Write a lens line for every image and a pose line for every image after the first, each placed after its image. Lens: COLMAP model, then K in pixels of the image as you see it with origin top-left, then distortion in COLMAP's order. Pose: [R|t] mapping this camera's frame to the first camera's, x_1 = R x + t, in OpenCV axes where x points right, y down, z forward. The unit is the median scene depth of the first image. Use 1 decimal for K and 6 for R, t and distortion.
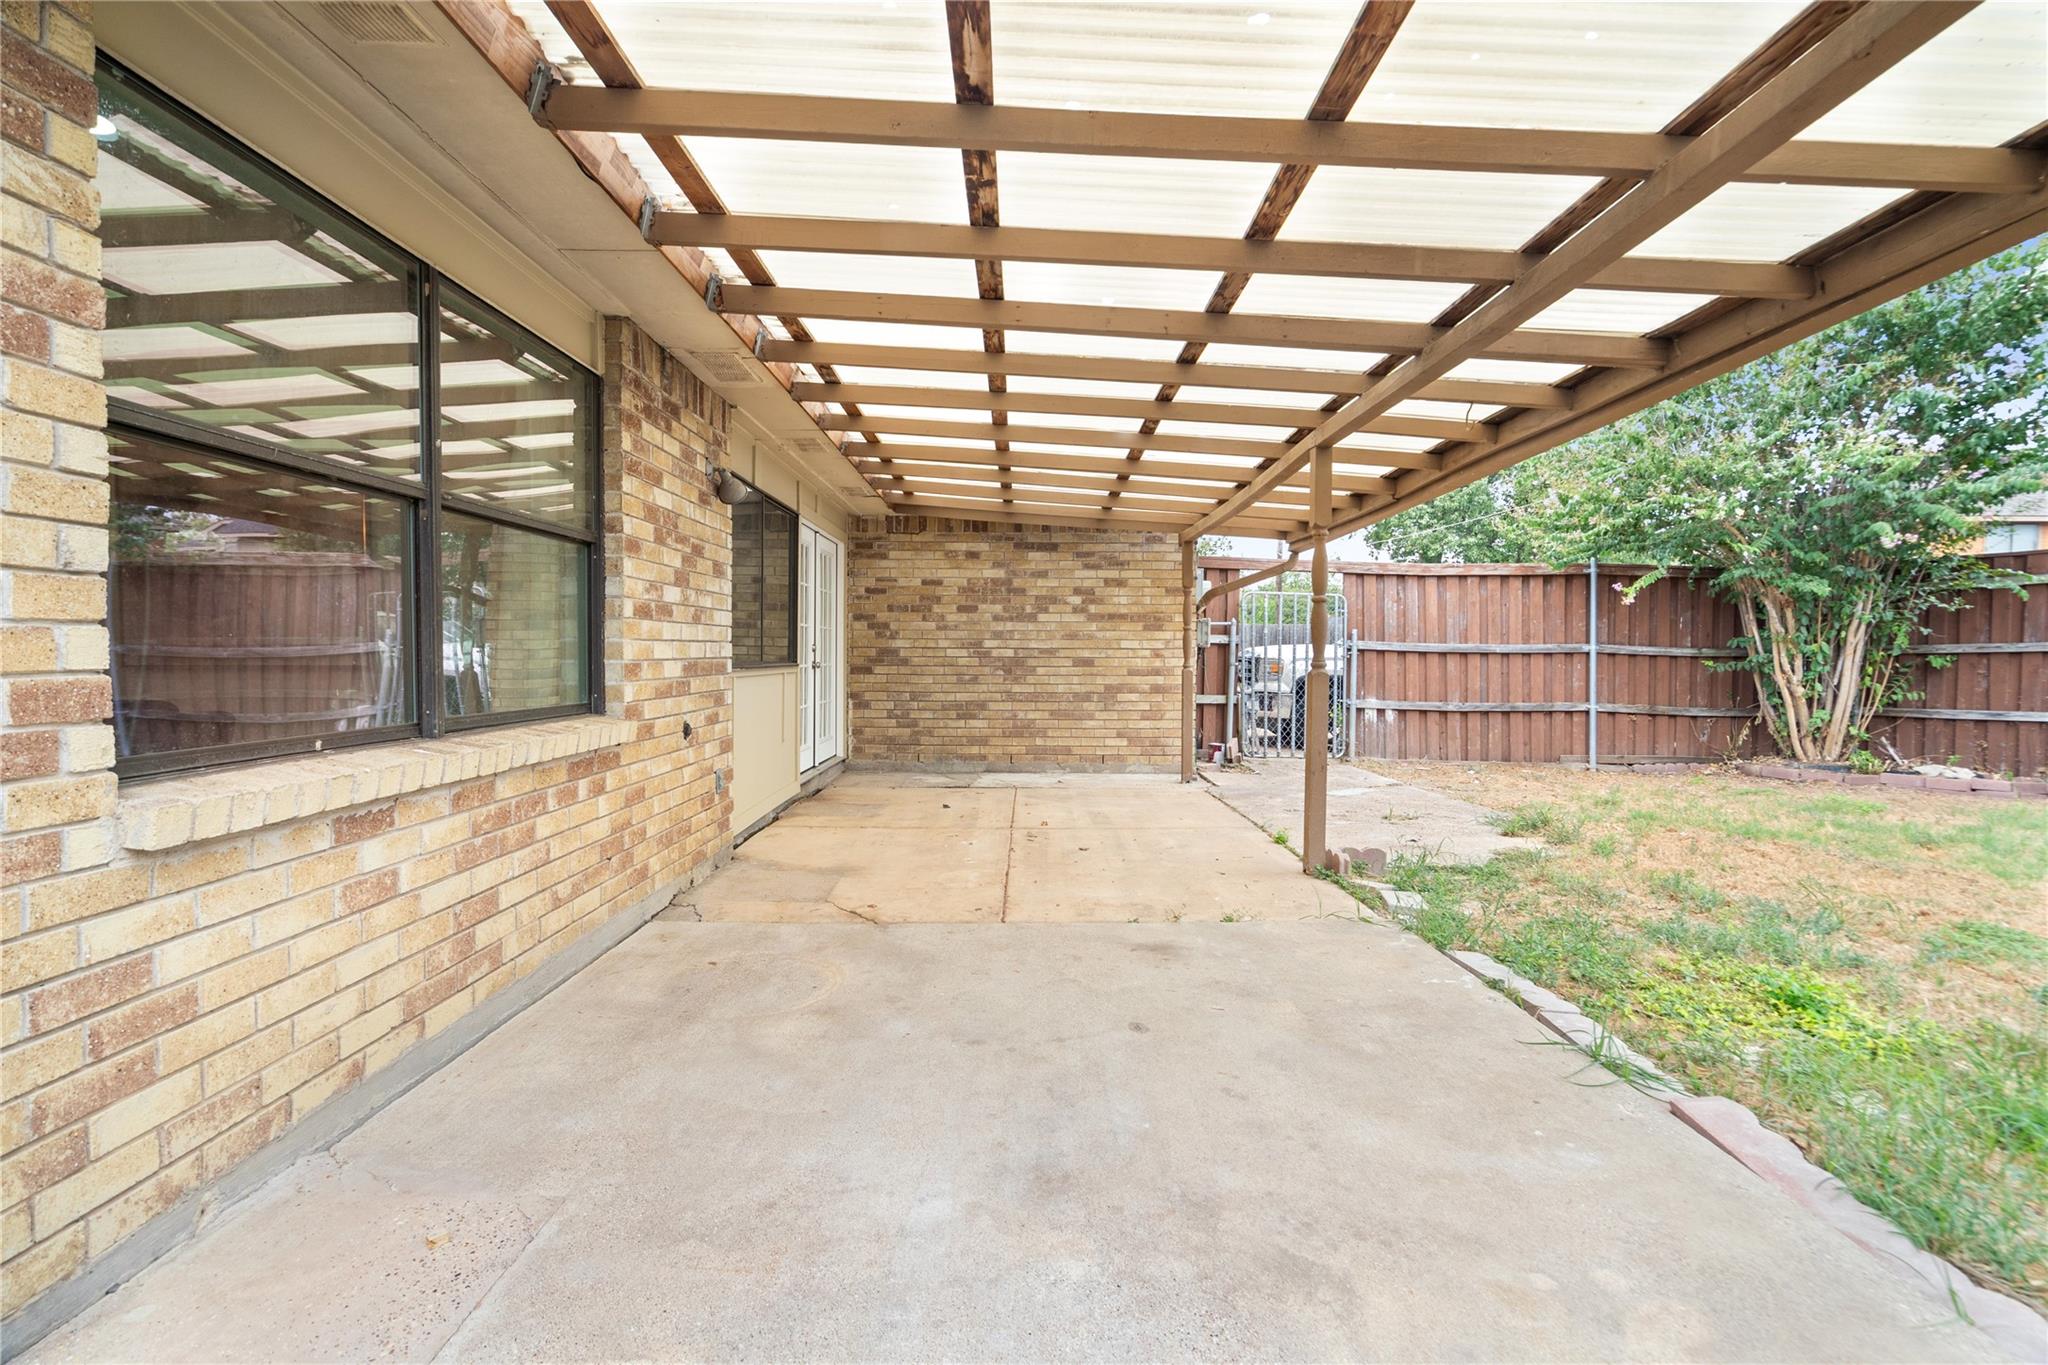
lens RADIAL K [[934.7, 0, 1024.0], [0, 934.7, 682.5], [0, 0, 1]] dist [-0.001771, 0.001044]
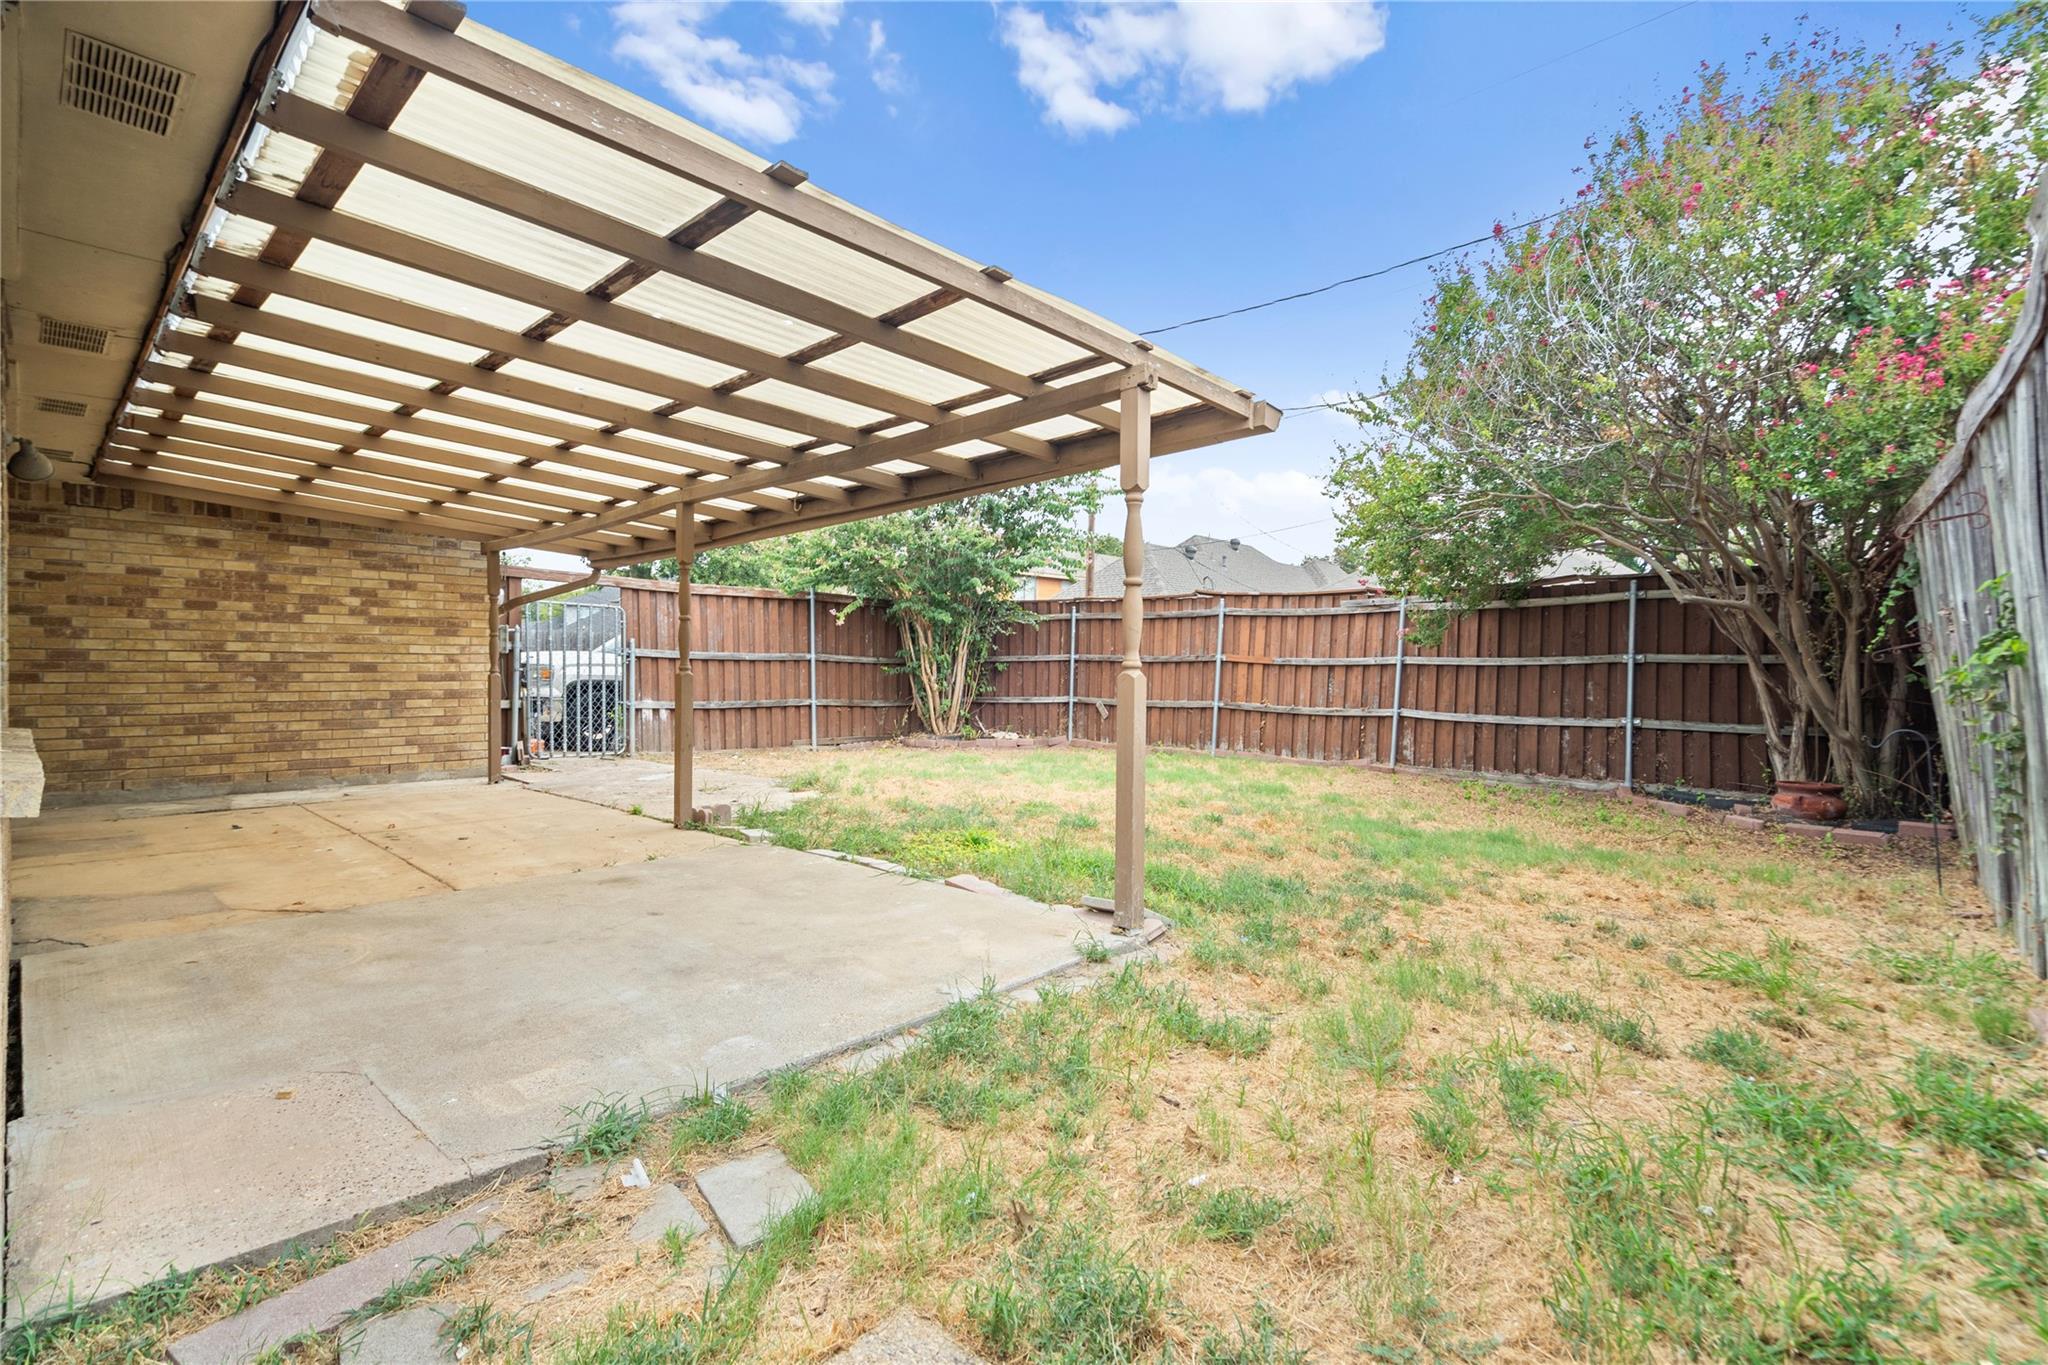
lens RADIAL K [[947.8, 0, 1024.0], [0, 947.8, 682.5], [0, 0, 1]] dist [0.000012, 0.000395]
pose [[0.685855, -0.012178, 0.727637, -0.175417], [0.017927, 0.999839, -0.000163, 0.005440], [-0.727518, 0.013156, 0.685963, -0.139795]]
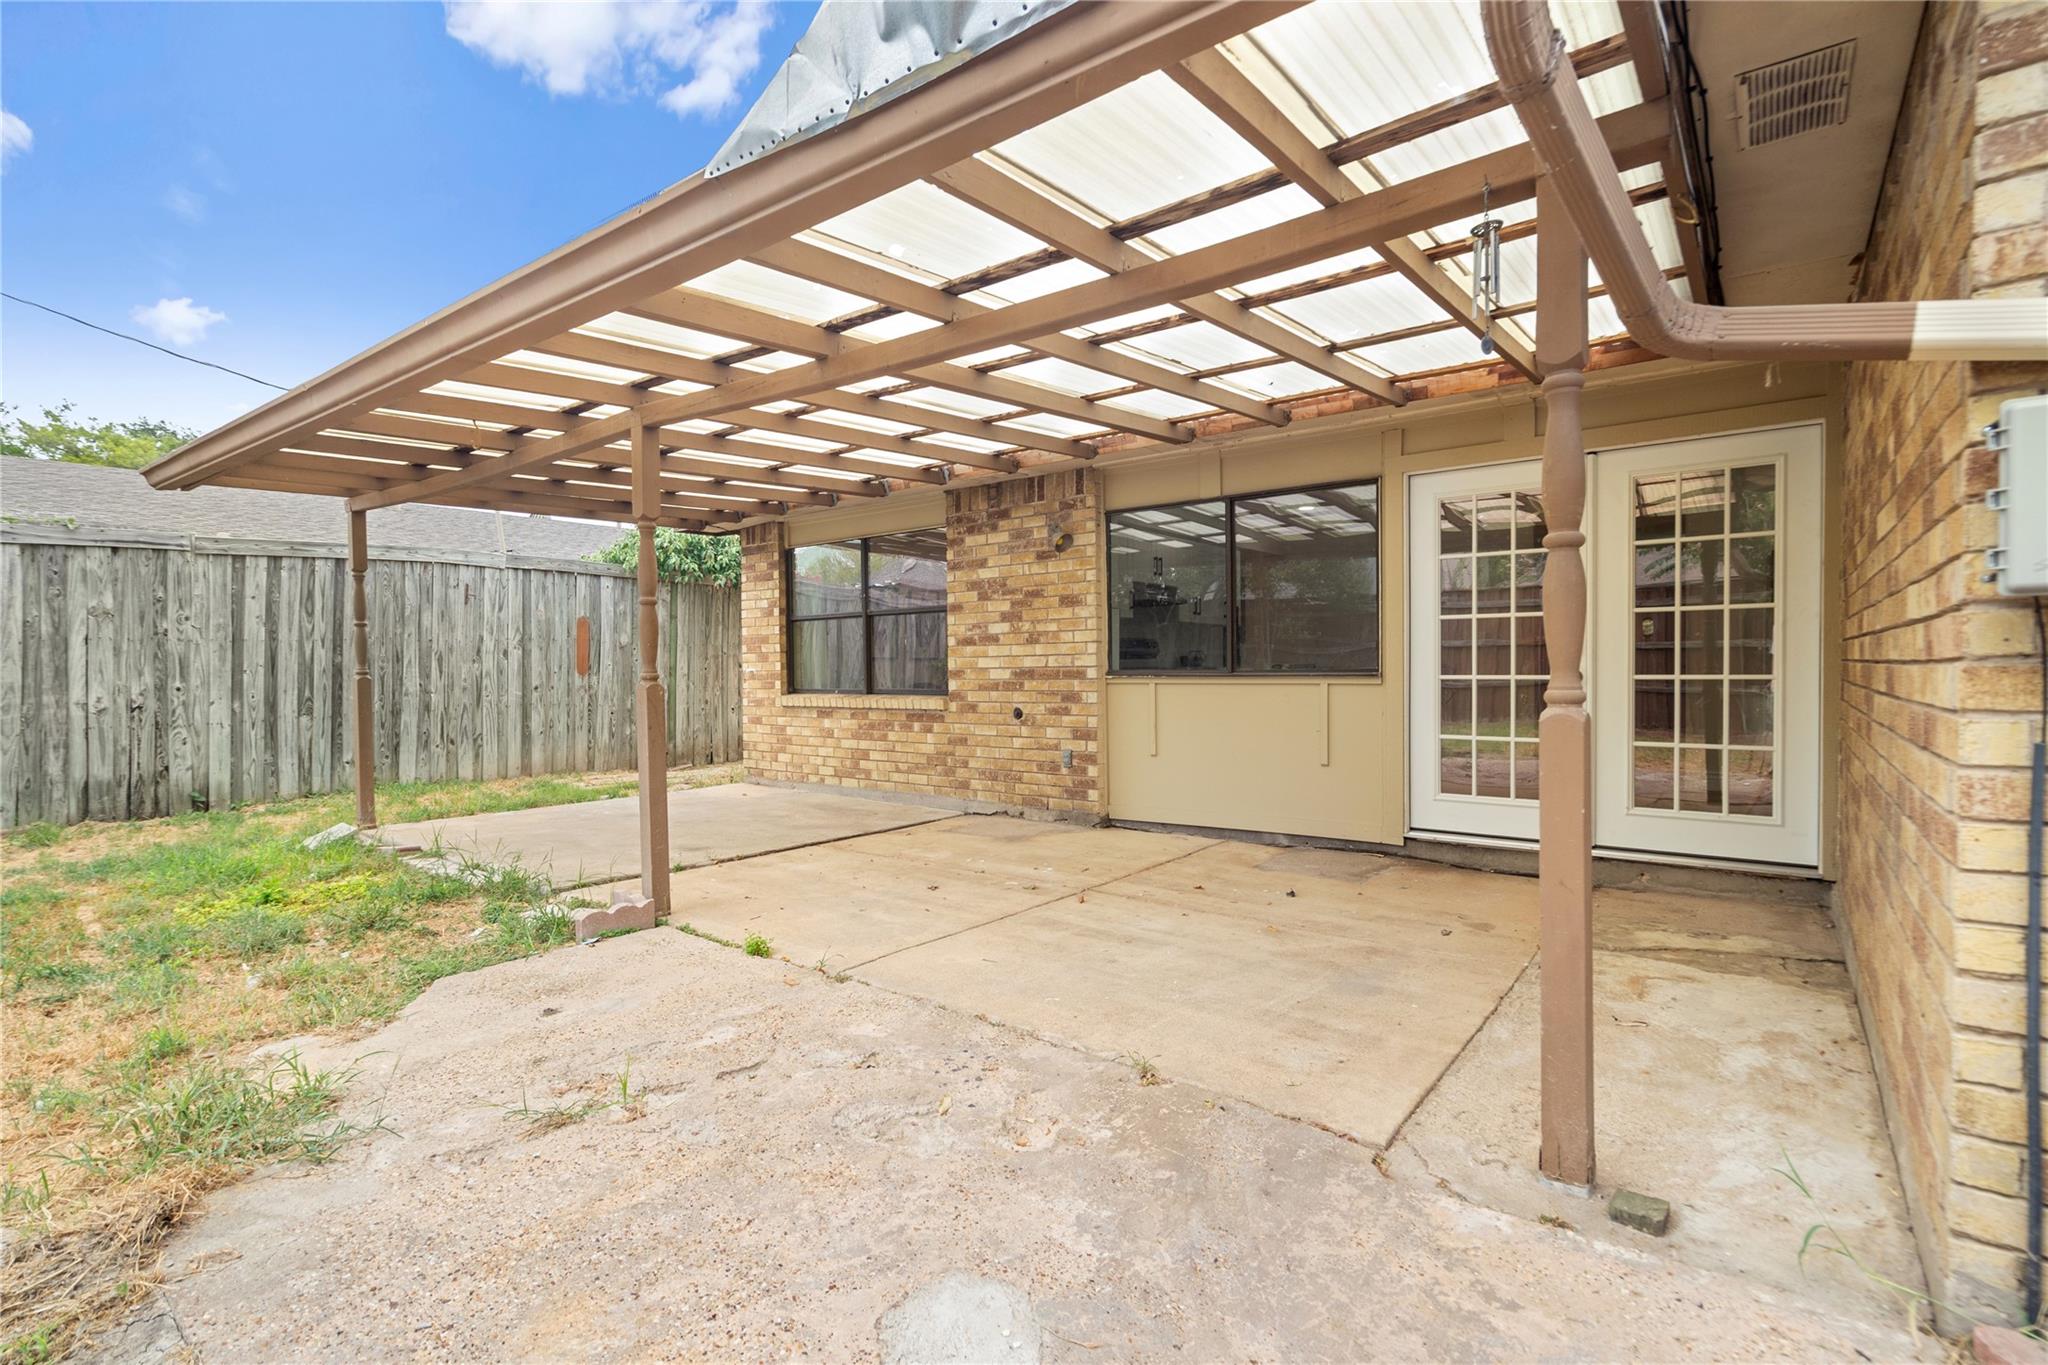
lens RADIAL K [[941.7, 0, 1030.1], [0, 941.7, 663.5], [0, 0, 1]] dist [-0.001231, 0.001260]
pose [[-0.627847, -0.003031, -0.778331, 0.486380], [-0.017009, 0.999807, 0.009827, -0.027666], [0.778151, 0.019408, -0.627777, 1.157818]]
